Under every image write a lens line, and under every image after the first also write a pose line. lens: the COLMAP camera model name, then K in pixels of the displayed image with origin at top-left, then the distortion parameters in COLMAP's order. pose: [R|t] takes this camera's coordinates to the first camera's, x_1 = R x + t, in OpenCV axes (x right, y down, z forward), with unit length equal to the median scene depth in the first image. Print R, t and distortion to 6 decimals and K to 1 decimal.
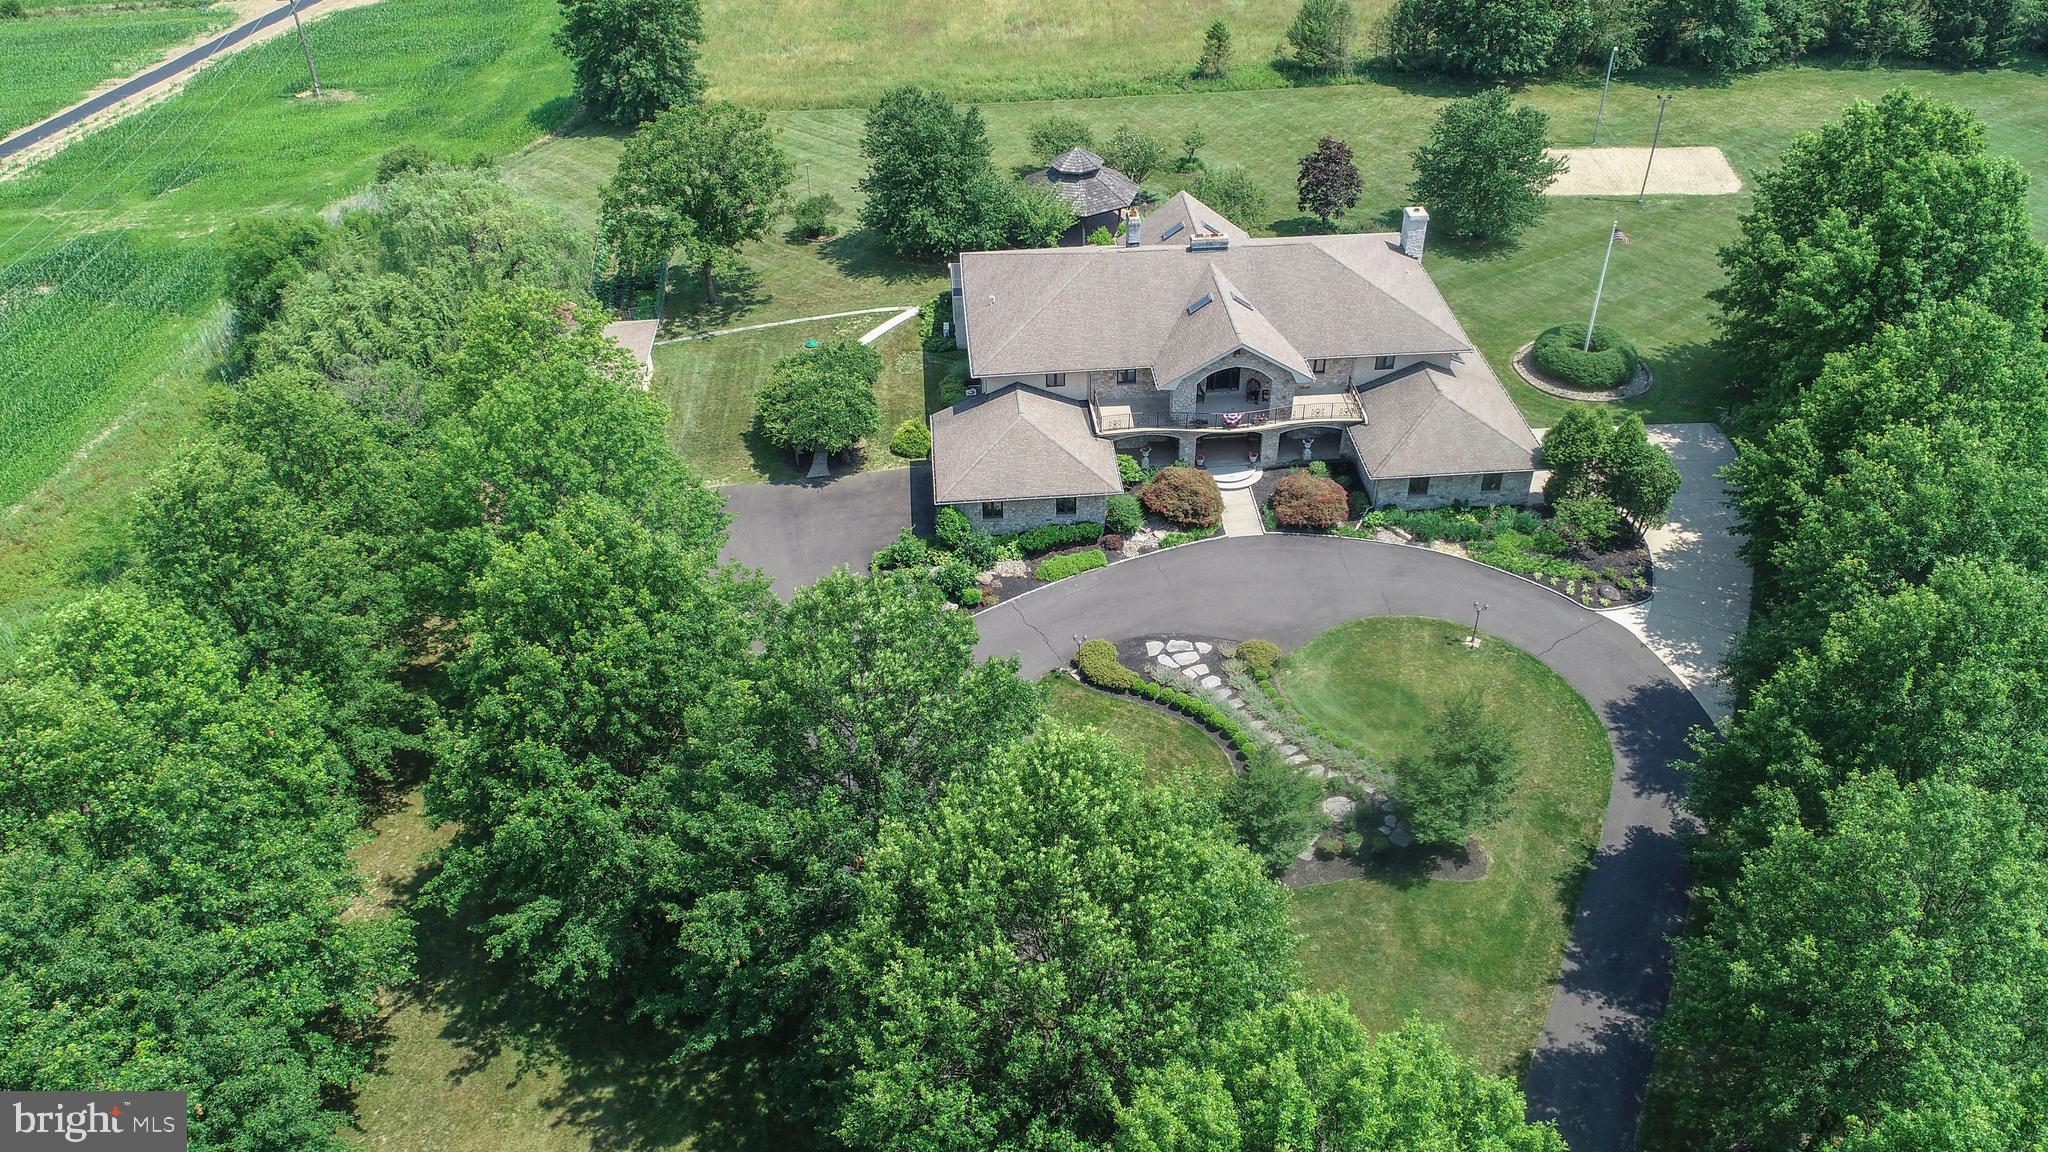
lens RADIAL K [[1489.1, 0, 1020.5], [0, 1489.1, 574.0], [0, 0, 1]] dist [-0.001695, 0.001395]
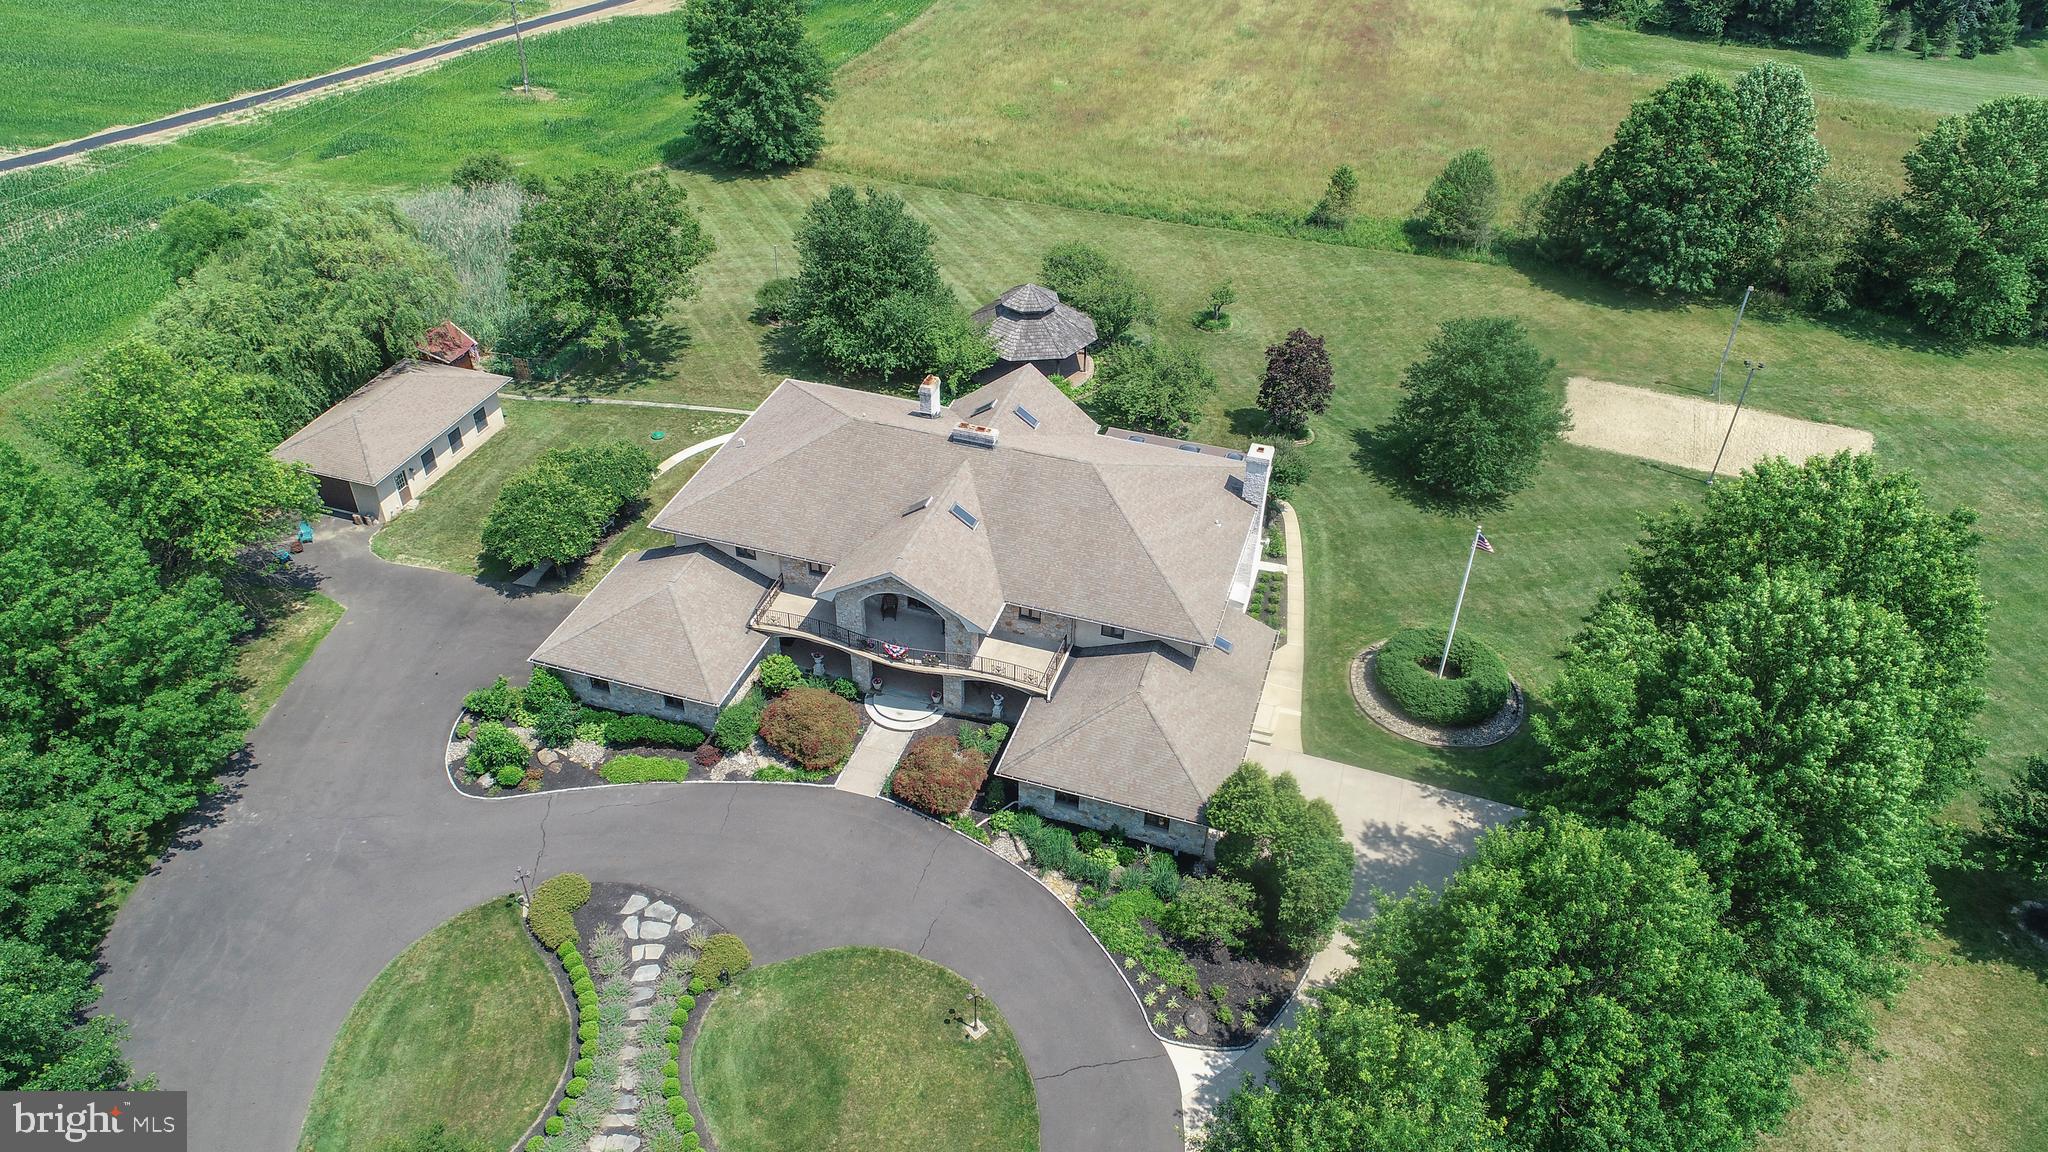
lens RADIAL K [[1372.8, 0, 1021.8], [0, 1372.8, 572.7], [0, 0, 1]] dist [-0.000255, -0.001119]
pose [[0.926978, 0.252454, -0.277451, 0.409310], [-0.253514, 0.966780, 0.032674, -0.189027], [0.276483, 0.040049, 0.960184, 0.271485]]
